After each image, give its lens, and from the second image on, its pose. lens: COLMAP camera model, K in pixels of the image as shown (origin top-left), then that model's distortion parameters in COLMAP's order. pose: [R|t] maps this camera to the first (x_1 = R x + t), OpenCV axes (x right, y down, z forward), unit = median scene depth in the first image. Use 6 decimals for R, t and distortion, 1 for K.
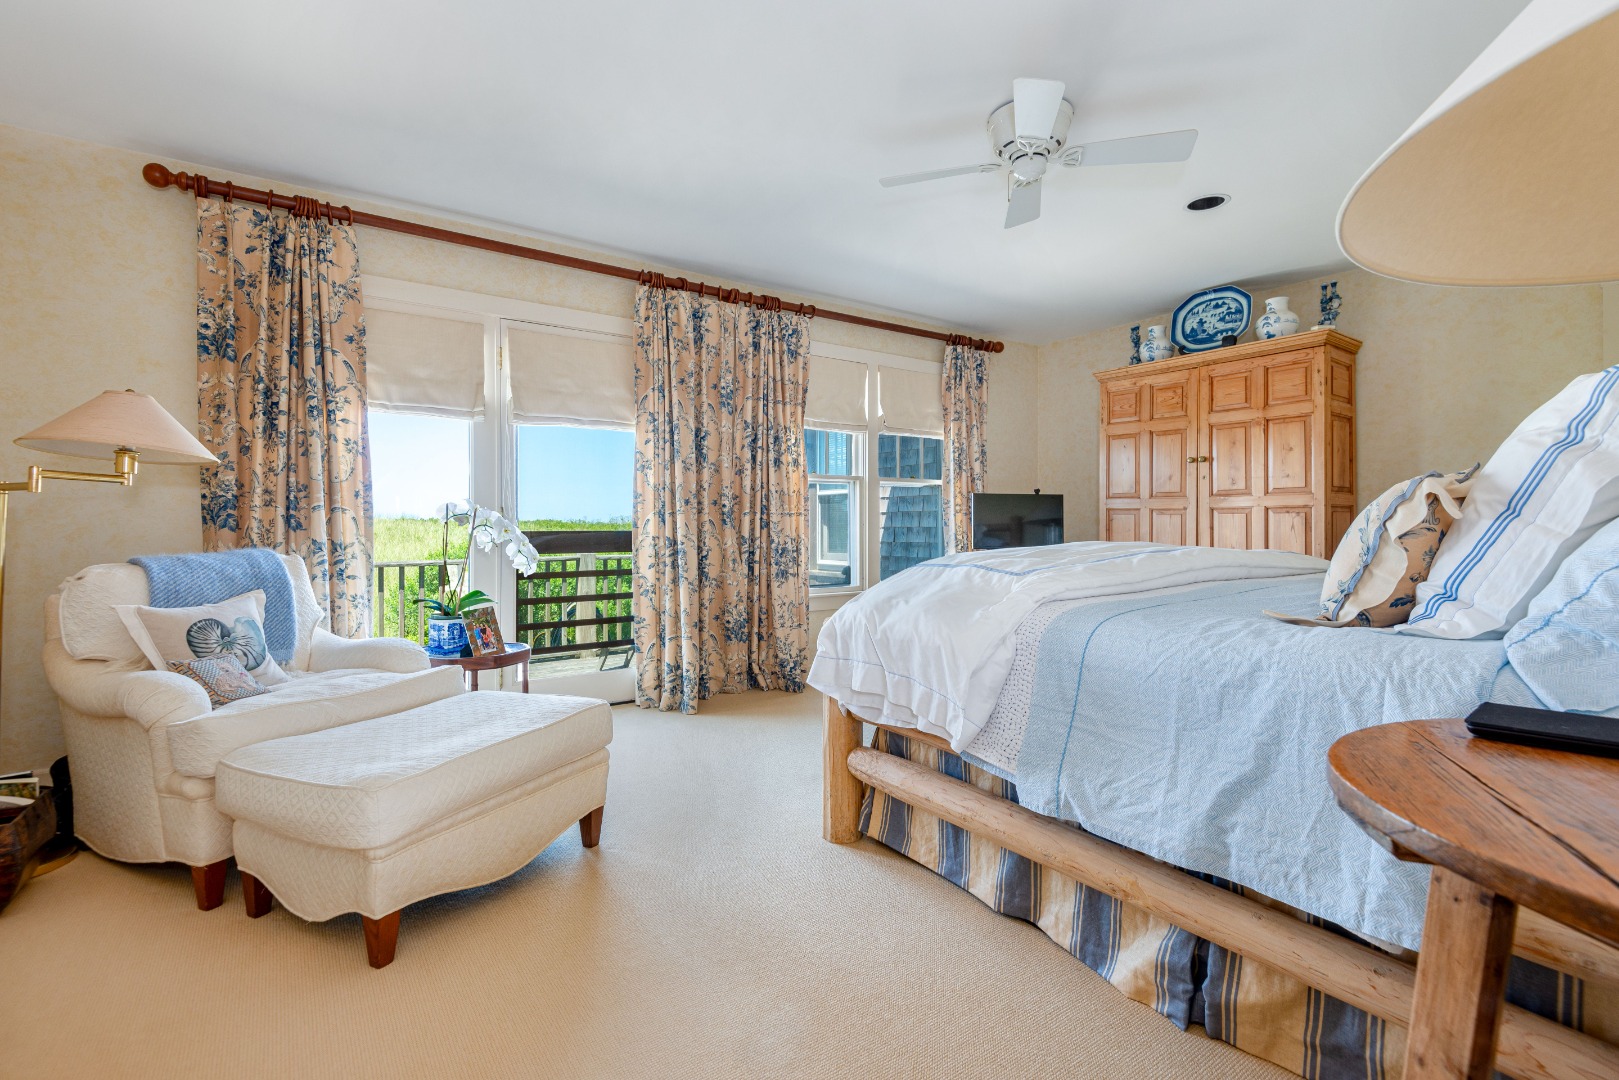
lens RADIAL K [[735.7, 0, 807.8], [0, 735.7, 535.1], [0, 0, 1]] dist [0.020675, -0.011713]
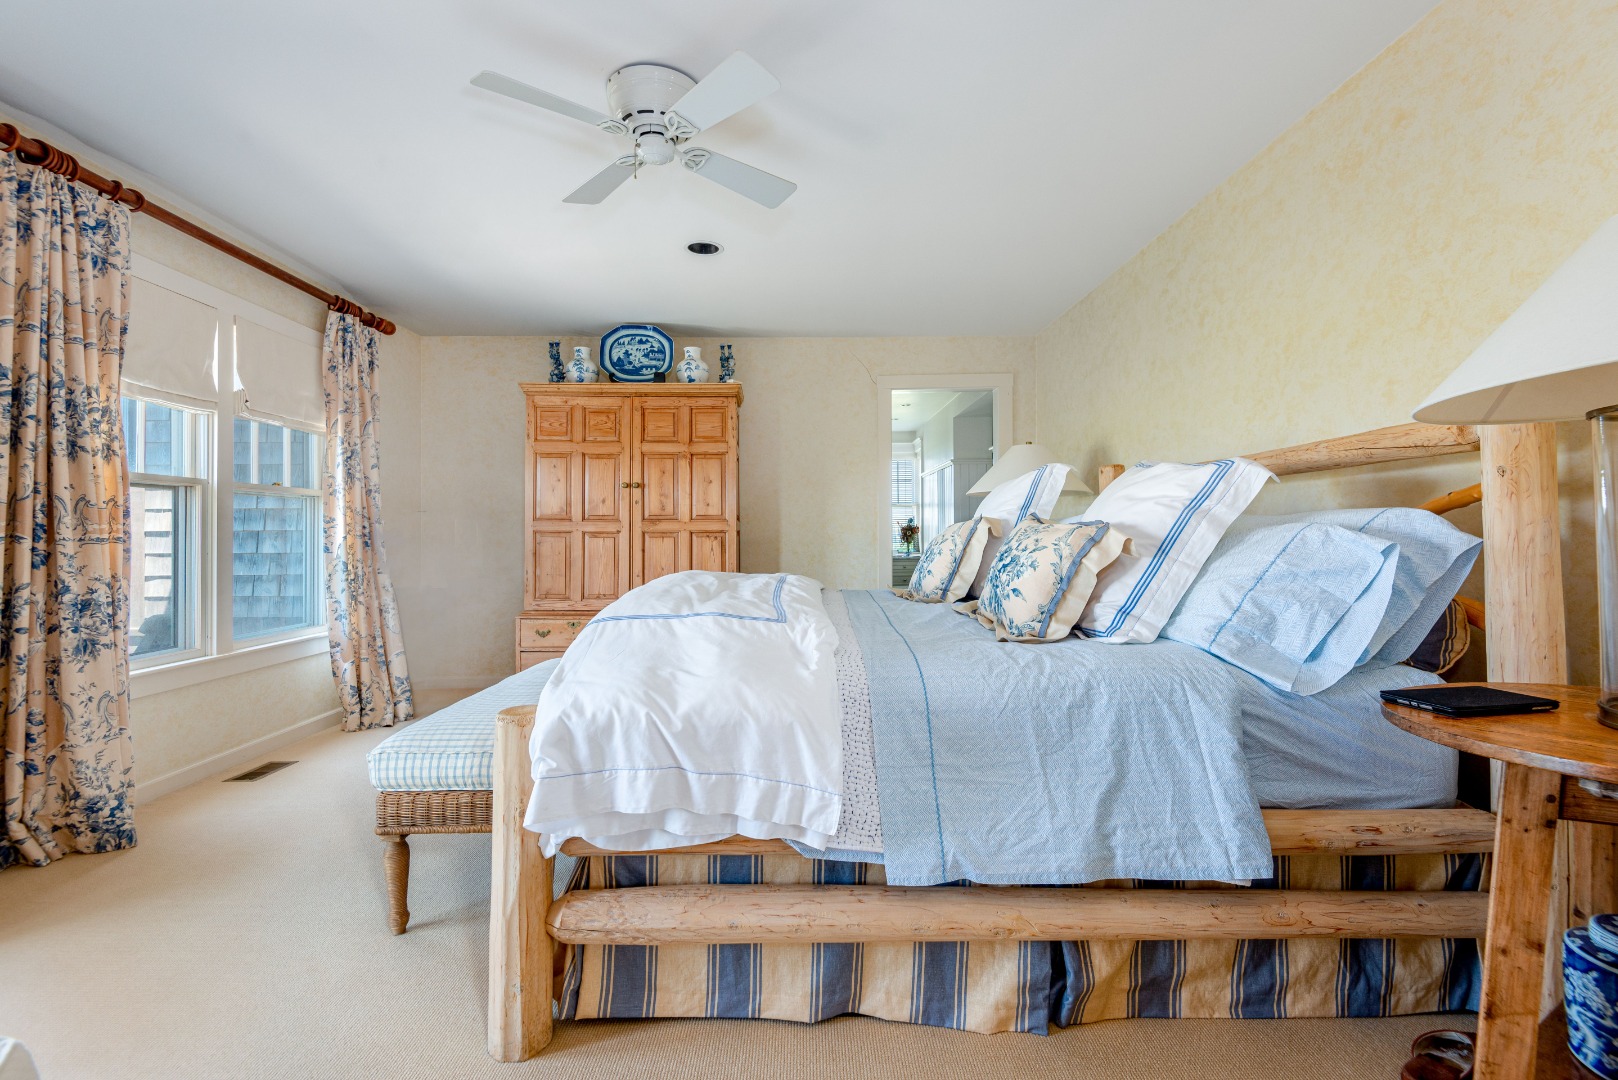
lens RADIAL K [[735.2, 0, 801.4], [0, 735.2, 535.0], [0, 0, 1]] dist [0.020675, -0.011713]
pose [[0.562059, 0.000255, 0.827097, -0.258902], [0.015192, 0.999828, -0.010632, -0.023768], [-0.826958, 0.018541, 0.561958, 0.299295]]
